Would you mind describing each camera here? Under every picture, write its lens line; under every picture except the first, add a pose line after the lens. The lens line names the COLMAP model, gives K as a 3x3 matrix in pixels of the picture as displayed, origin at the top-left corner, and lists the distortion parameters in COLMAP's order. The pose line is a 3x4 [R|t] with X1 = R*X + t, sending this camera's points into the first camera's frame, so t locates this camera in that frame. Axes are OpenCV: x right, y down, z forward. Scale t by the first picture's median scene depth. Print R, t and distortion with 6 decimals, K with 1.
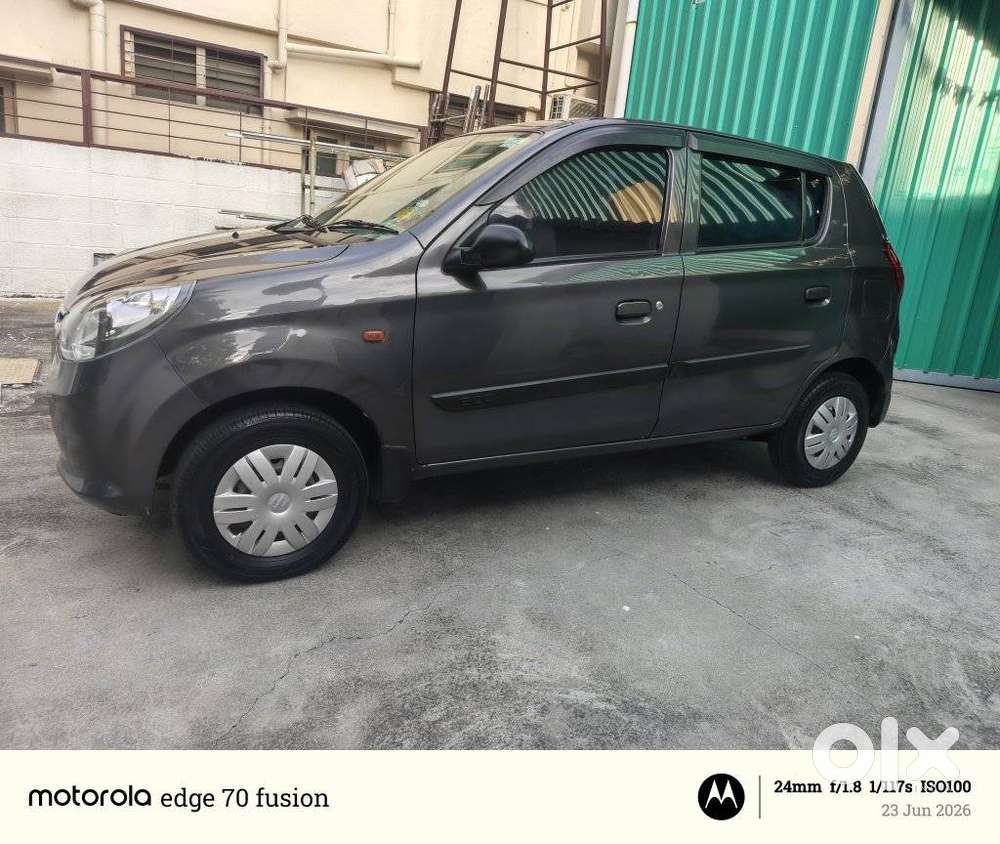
lens RADIAL K [[682.5, 0, 500.6], [0, 682.5, 391.2], [0, 0, 1]] dist [0.043863, -0.048007]
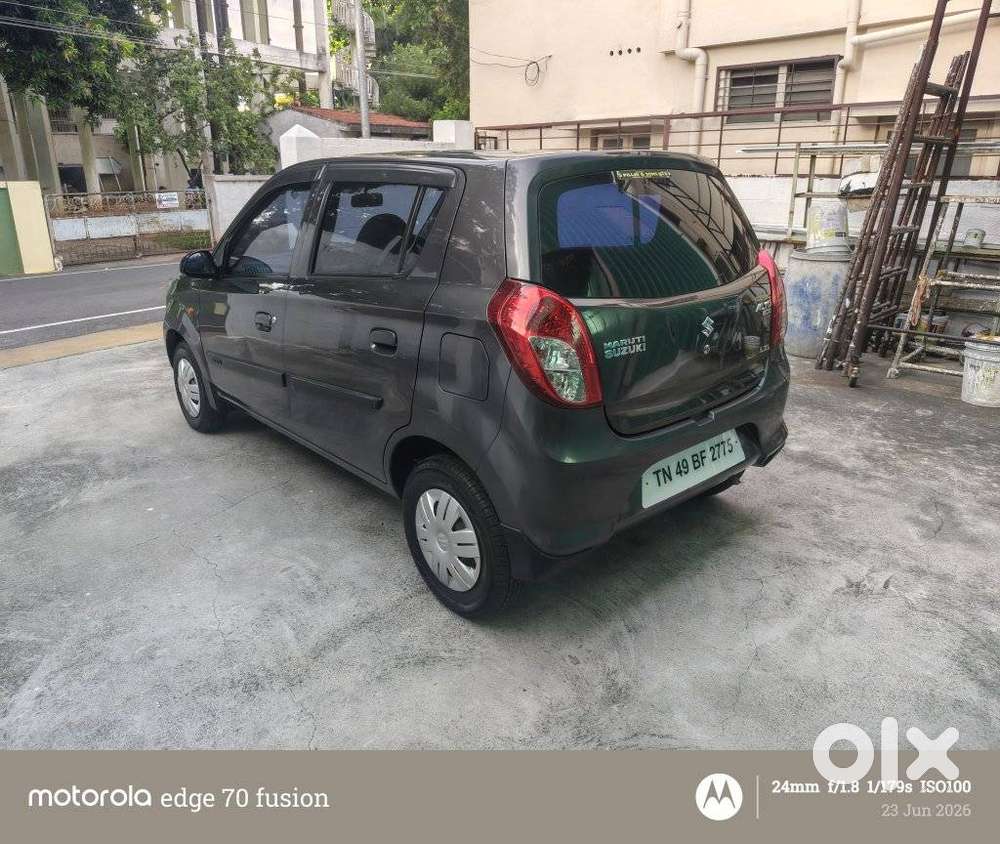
lens RADIAL K [[687.4, 0, 499.6], [0, 687.4, 376.8], [0, 0, 1]] dist [0.048306, -0.055888]
pose [[0.242307, 0.188064, -0.951798, 1.199017], [-0.210517, 0.967852, 0.137643, -0.224291], [0.947085, 0.167018, 0.274108, 0.864961]]
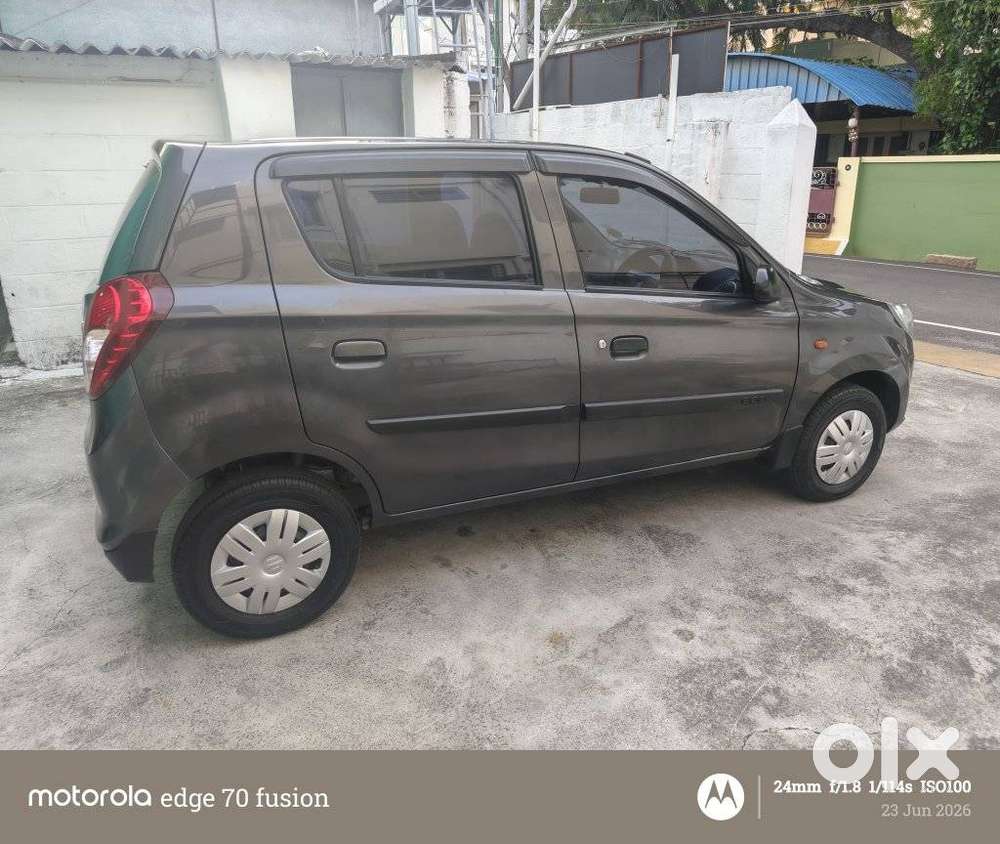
lens RADIAL K [[690.4, 0, 490.5], [0, 690.4, 369.4], [0, 0, 1]] dist [0.050872, -0.072086]
pose [[-0.994615, -0.100685, 0.024568, 0.061672], [-0.074322, 0.858147, 0.507996, -0.596789], [-0.072231, 0.503435, -0.861009, 1.949445]]
